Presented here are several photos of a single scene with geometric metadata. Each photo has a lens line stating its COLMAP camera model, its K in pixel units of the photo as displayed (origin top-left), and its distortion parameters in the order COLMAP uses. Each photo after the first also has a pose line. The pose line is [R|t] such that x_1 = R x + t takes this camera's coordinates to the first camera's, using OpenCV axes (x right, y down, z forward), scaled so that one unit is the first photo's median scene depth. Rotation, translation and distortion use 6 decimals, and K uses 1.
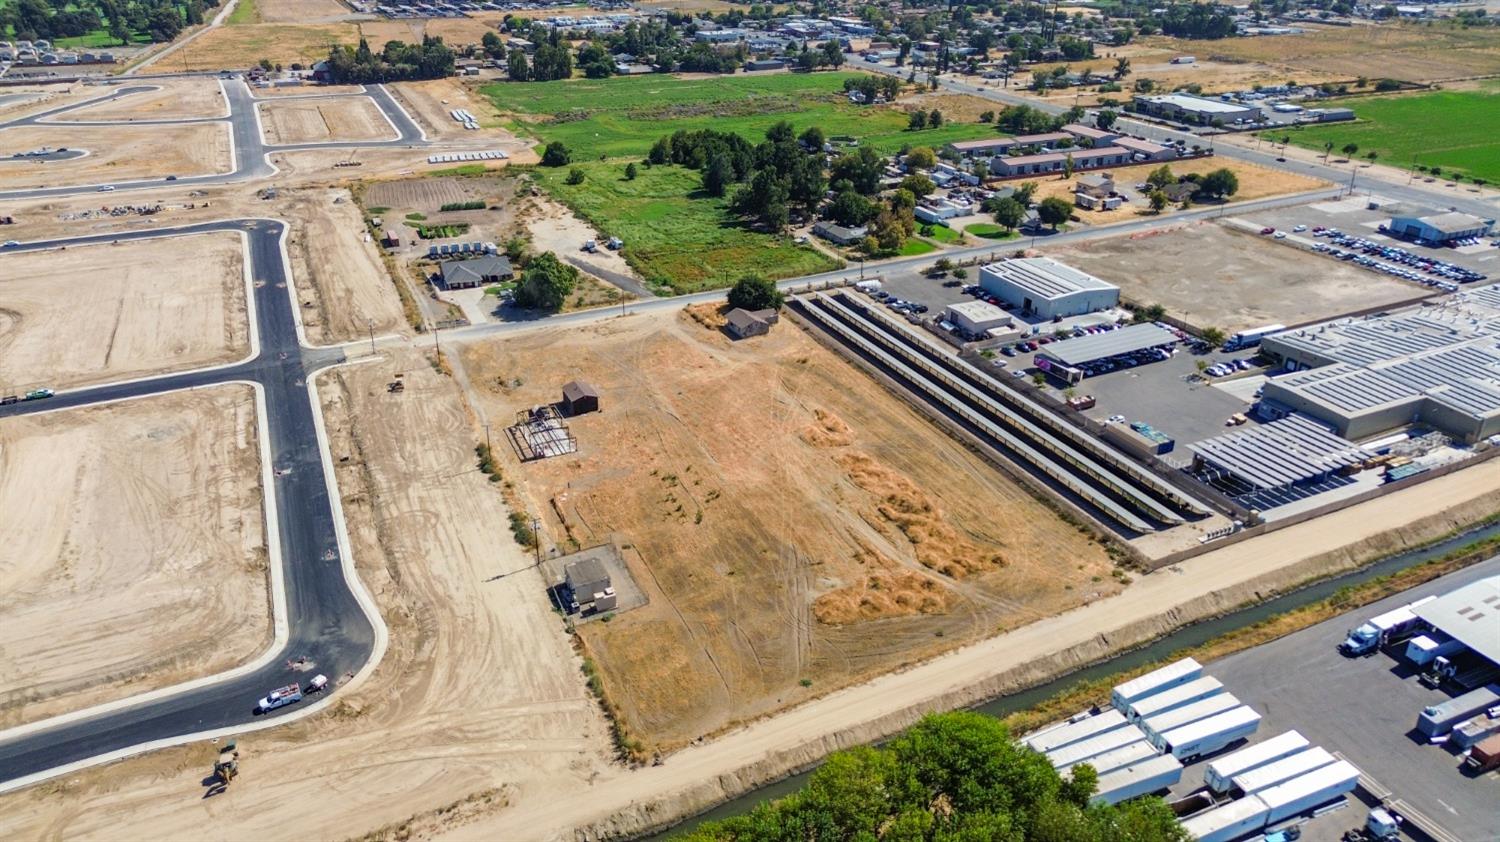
lens RADIAL K [[1046.2, 0, 755.3], [0, 1046.2, 452.9], [0, 0, 1]] dist [0.073160, -0.074124]
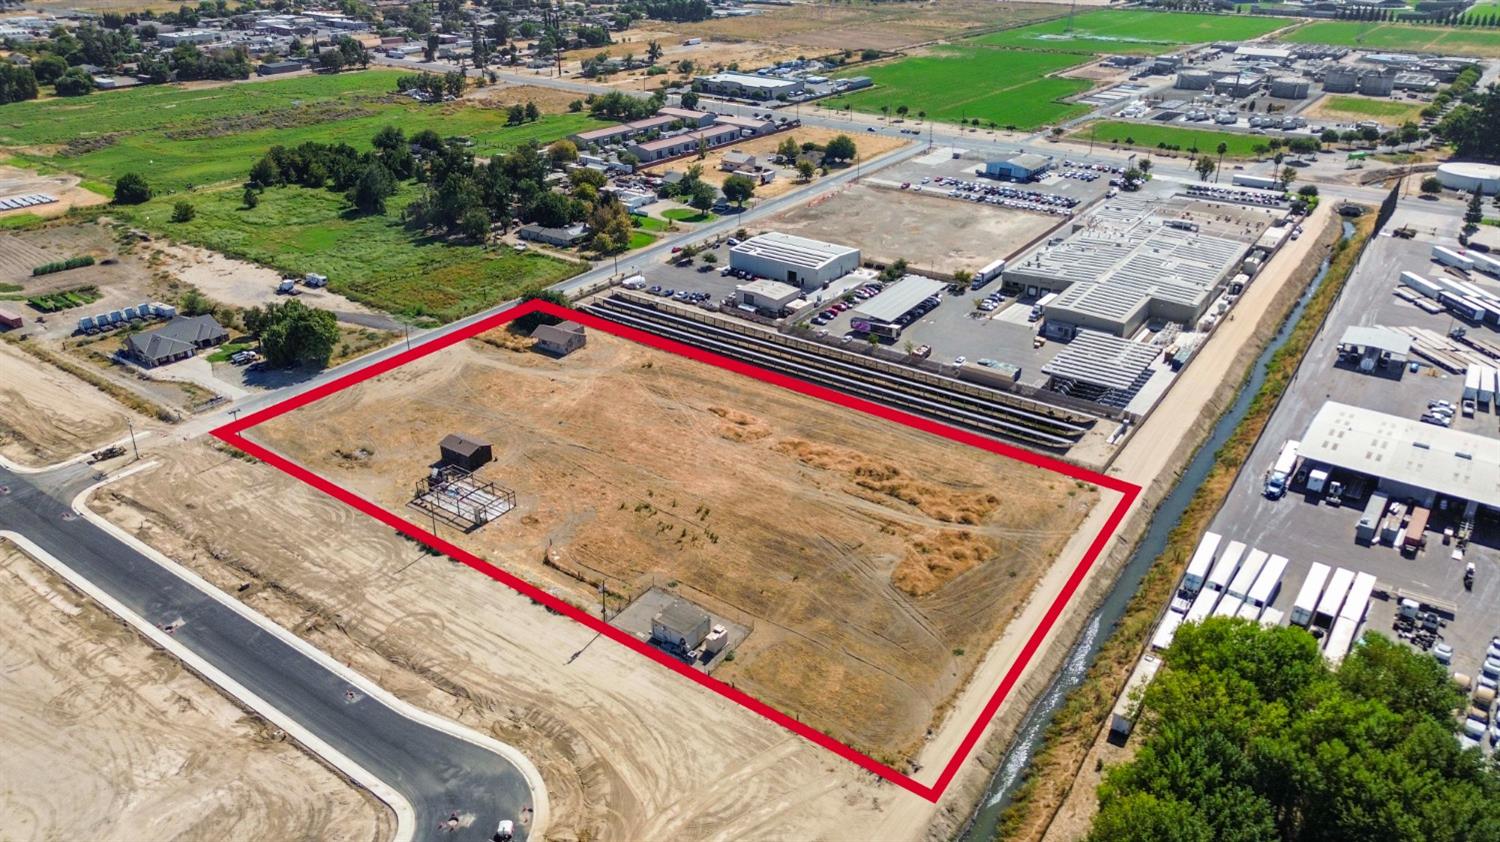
lens RADIAL K [[1046.2, 0, 755.3], [0, 1046.2, 452.9], [0, 0, 1]] dist [0.073160, -0.074124]
pose [[0.868176, -0.225597, 0.442013, -0.276861], [0.221484, 0.973211, 0.061687, -0.040892], [-0.444089, 0.044343, 0.894885, 0.078671]]
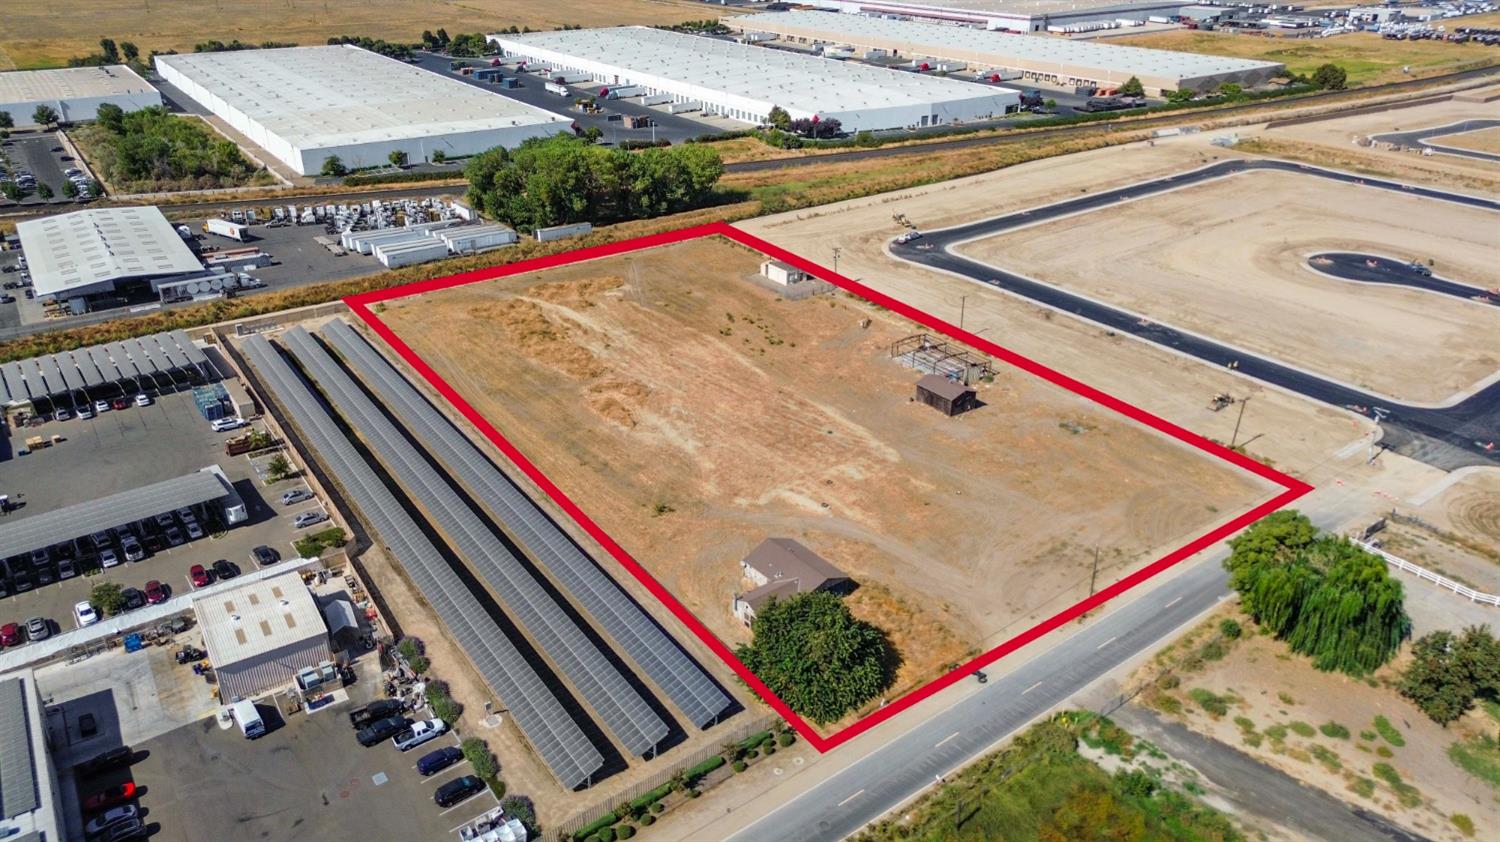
lens RADIAL K [[1046.2, 0, 755.3], [0, 1046.2, 452.9], [0, 0, 1]] dist [0.073160, -0.074124]
pose [[-0.982591, 0.082575, -0.166422, 0.077531], [-0.088281, 0.580664, 0.809343, -0.499618], [0.163467, 0.809945, -0.563265, 1.142902]]
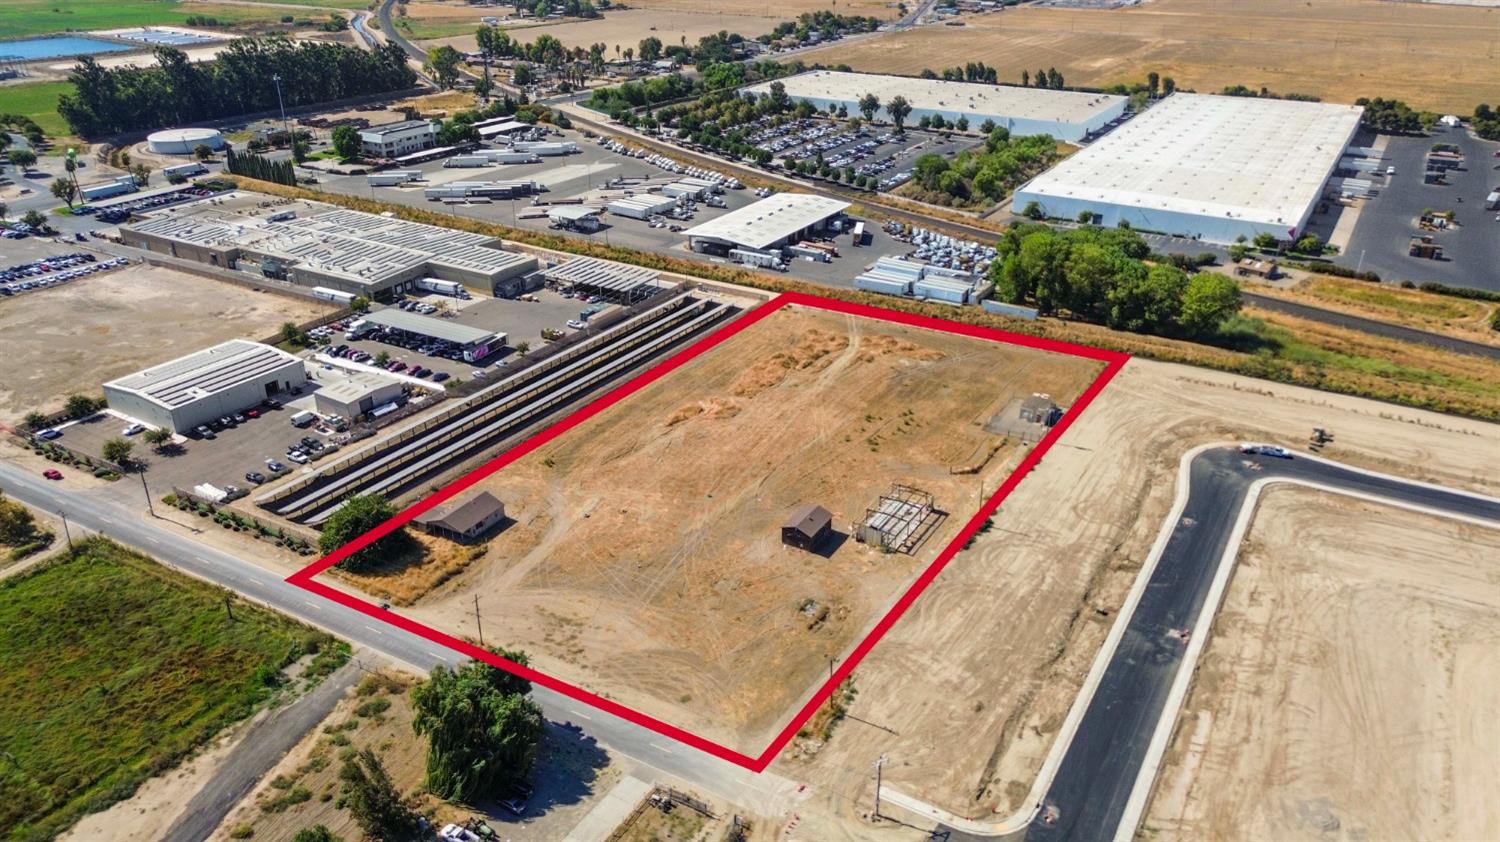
lens RADIAL K [[1046.2, 0, 755.3], [0, 1046.2, 452.9], [0, 0, 1]] dist [0.073160, -0.074124]
pose [[-0.565020, -0.386390, 0.729010, -0.555119], [0.371071, 0.670162, 0.642798, -0.486578], [-0.736925, 0.633708, -0.235277, 0.936781]]
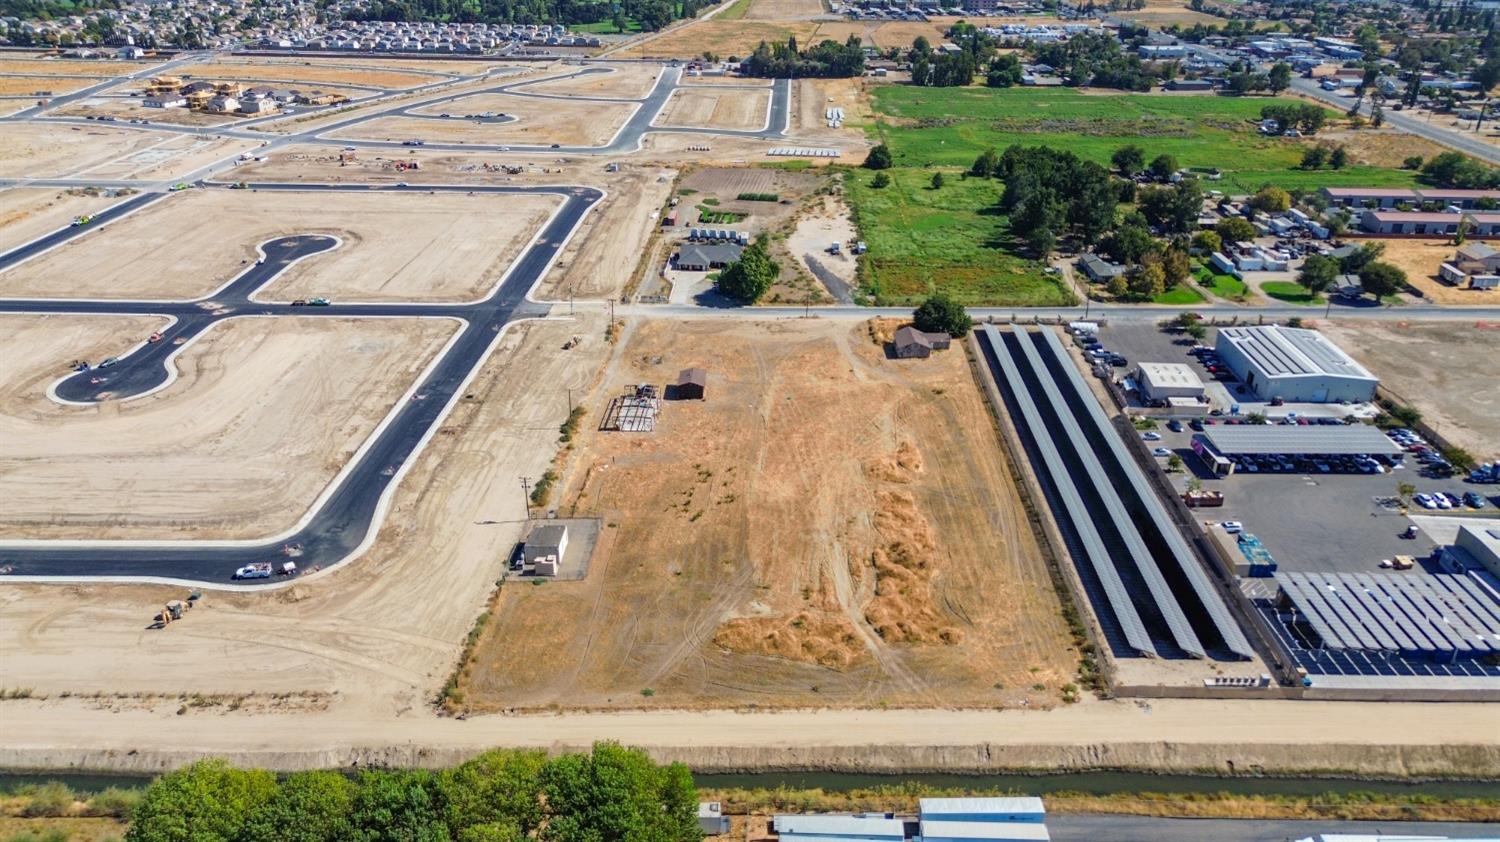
lens RADIAL K [[1046.2, 0, 755.3], [0, 1046.2, 452.9], [0, 0, 1]] dist [0.073160, -0.074124]
pose [[0.895304, 0.209055, -0.393354, 0.246749], [-0.211166, 0.976694, 0.038452, -0.031103], [0.392225, 0.048637, 0.918583, 0.061695]]
